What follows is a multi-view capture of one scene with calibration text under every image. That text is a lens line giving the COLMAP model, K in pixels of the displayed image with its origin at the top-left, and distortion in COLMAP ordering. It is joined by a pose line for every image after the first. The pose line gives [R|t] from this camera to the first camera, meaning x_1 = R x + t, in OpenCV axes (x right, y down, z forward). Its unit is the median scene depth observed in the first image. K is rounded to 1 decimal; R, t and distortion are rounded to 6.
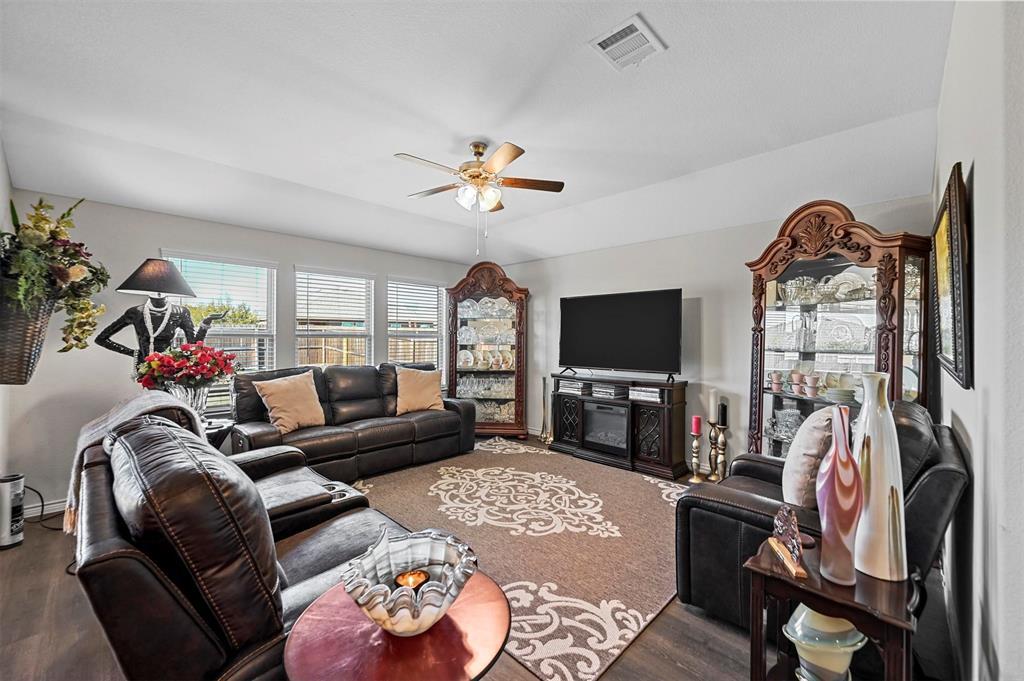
lens RADIAL K [[404.7, 0, 513.7], [0, 404.7, 338.9], [0, 0, 1]] dist [-0.002180, -0.000081]
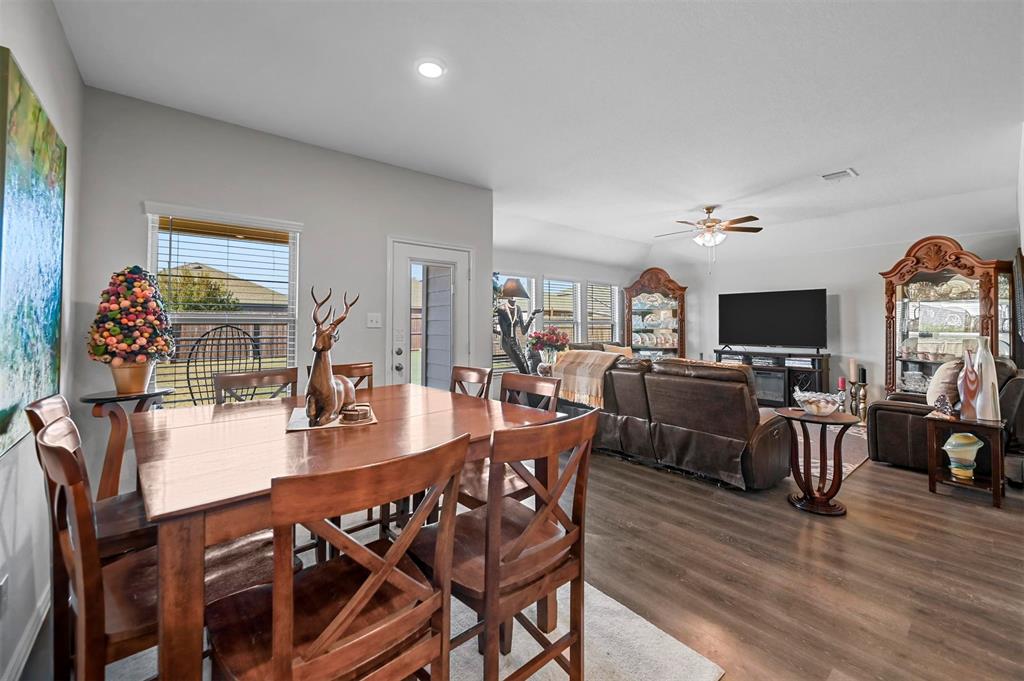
lens RADIAL K [[404.7, 0, 516.8], [0, 404.7, 315.4], [0, 0, 1]] dist [-0.002180, -0.000081]
pose [[0.993599, -0.004612, -0.112875, -0.543663], [0.001622, 0.999646, -0.026570, 0.006638], [0.112957, 0.026216, 0.993254, -0.581254]]
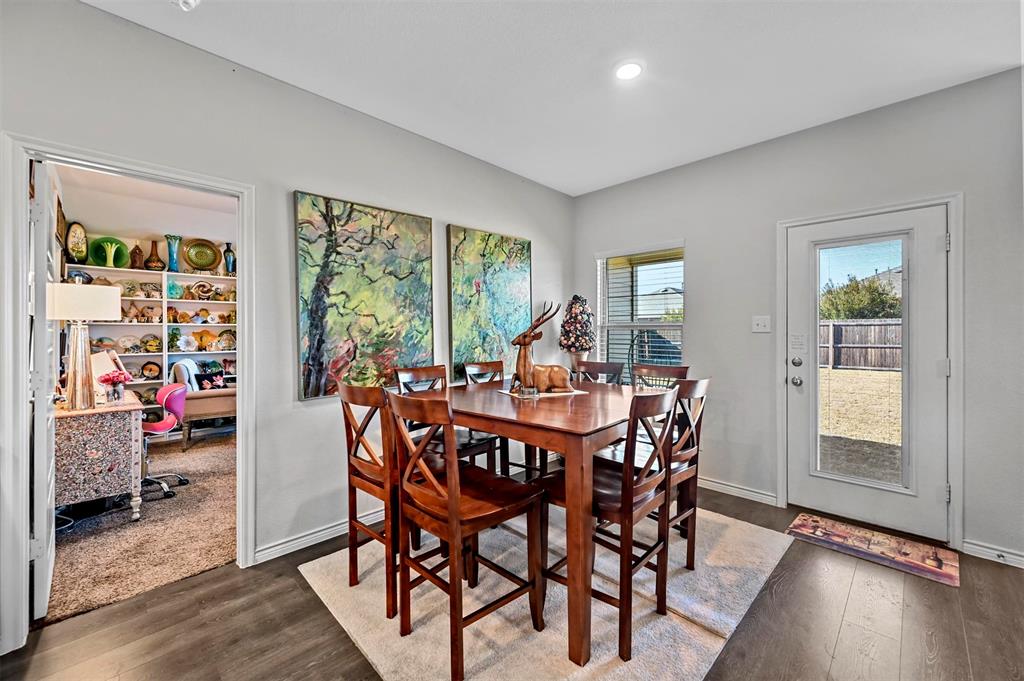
lens RADIAL K [[404.7, 0, 517.5], [0, 404.7, 332.6], [0, 0, 1]] dist [-0.002180, -0.000081]
pose [[-0.002064, -0.001823, -0.999996, -0.153566], [-0.004047, 0.999990, -0.001815, 0.013353], [0.999990, 0.004044, -0.002071, -0.176864]]
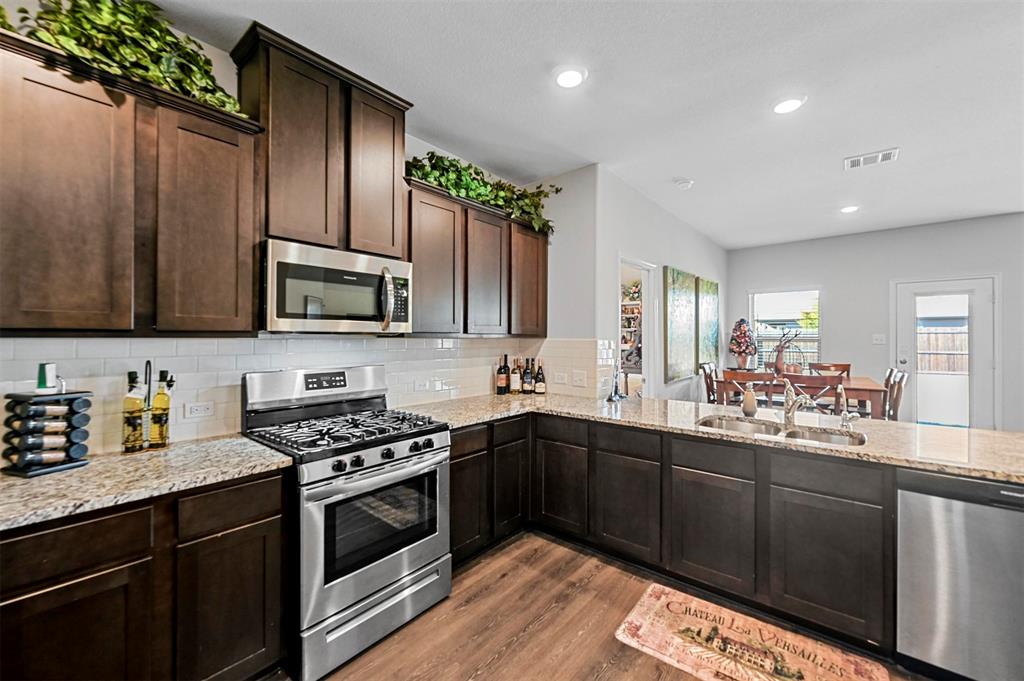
lens RADIAL K [[404.7, 0, 515.9], [0, 404.7, 338.6], [0, 0, 1]] dist [-0.002180, -0.000081]
pose [[0.078938, -0.000359, -0.996879, 0.313030], [-0.005558, 0.999984, -0.000800, -0.001827], [0.996864, 0.005604, 0.078934, -1.039625]]
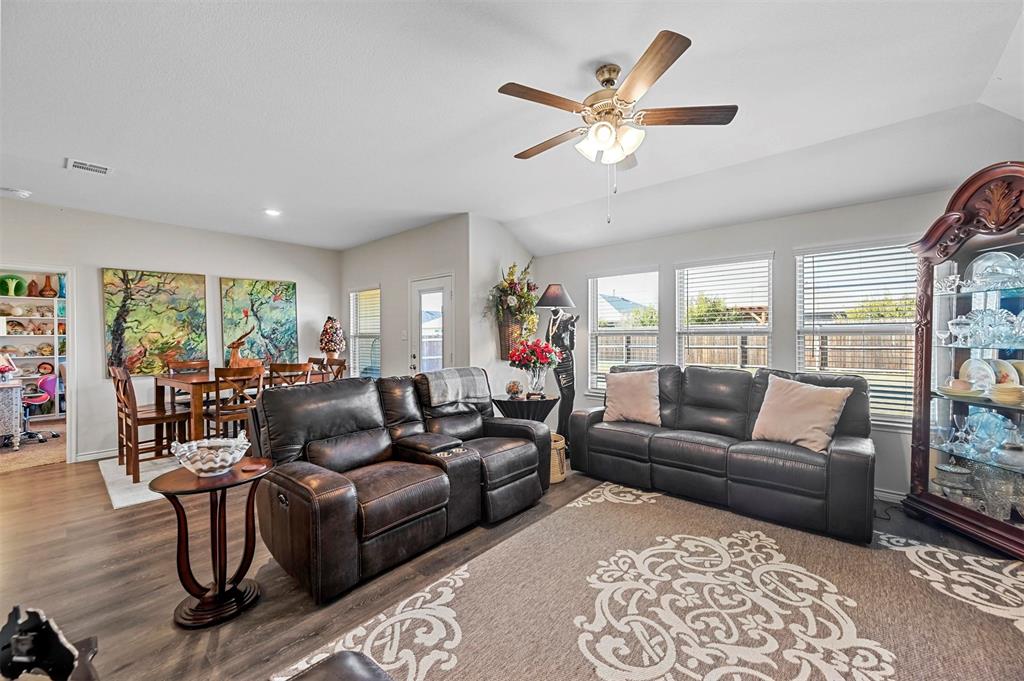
lens RADIAL K [[404.7, 0, 519.0], [0, 404.7, 335.0], [0, 0, 1]] dist [-0.002180, -0.000081]
pose [[0.071013, -0.004246, -0.997466, 0.496697], [0.002538, 0.999988, -0.004076, -0.000872], [0.997472, -0.002242, 0.071023, 0.620902]]
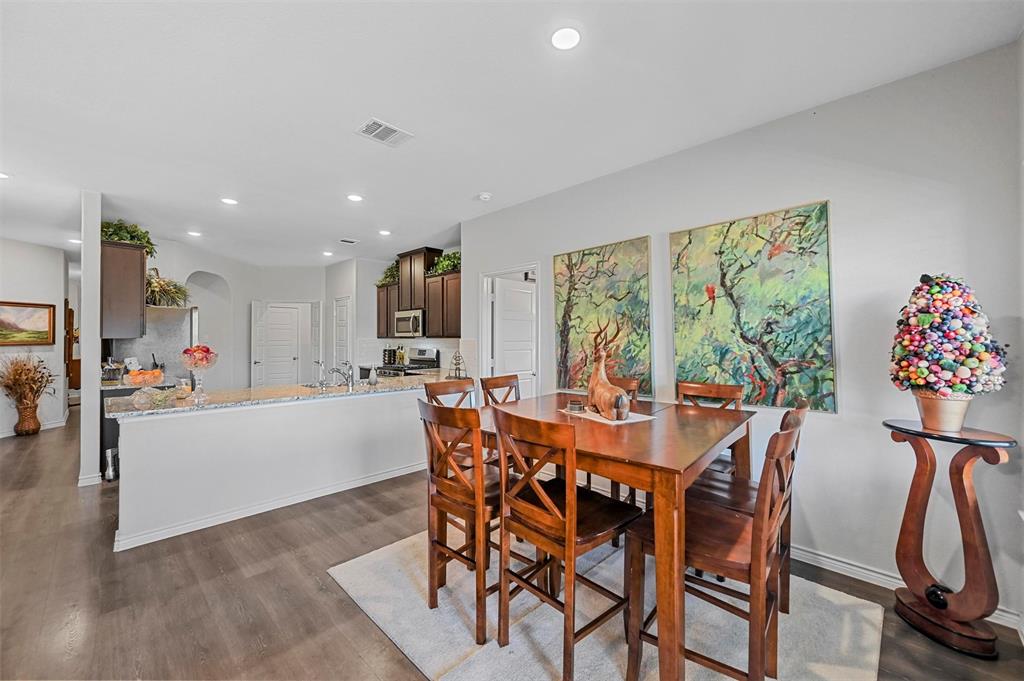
lens RADIAL K [[404.7, 0, 512.1], [0, 404.7, 334.6], [0, 0, 1]] dist [-0.002180, -0.000081]
pose [[-0.999980, -0.002138, -0.005999, -0.673569], [-0.002092, 0.999969, -0.007567, -0.005278], [0.006015, -0.007554, -0.999953, 0.473577]]
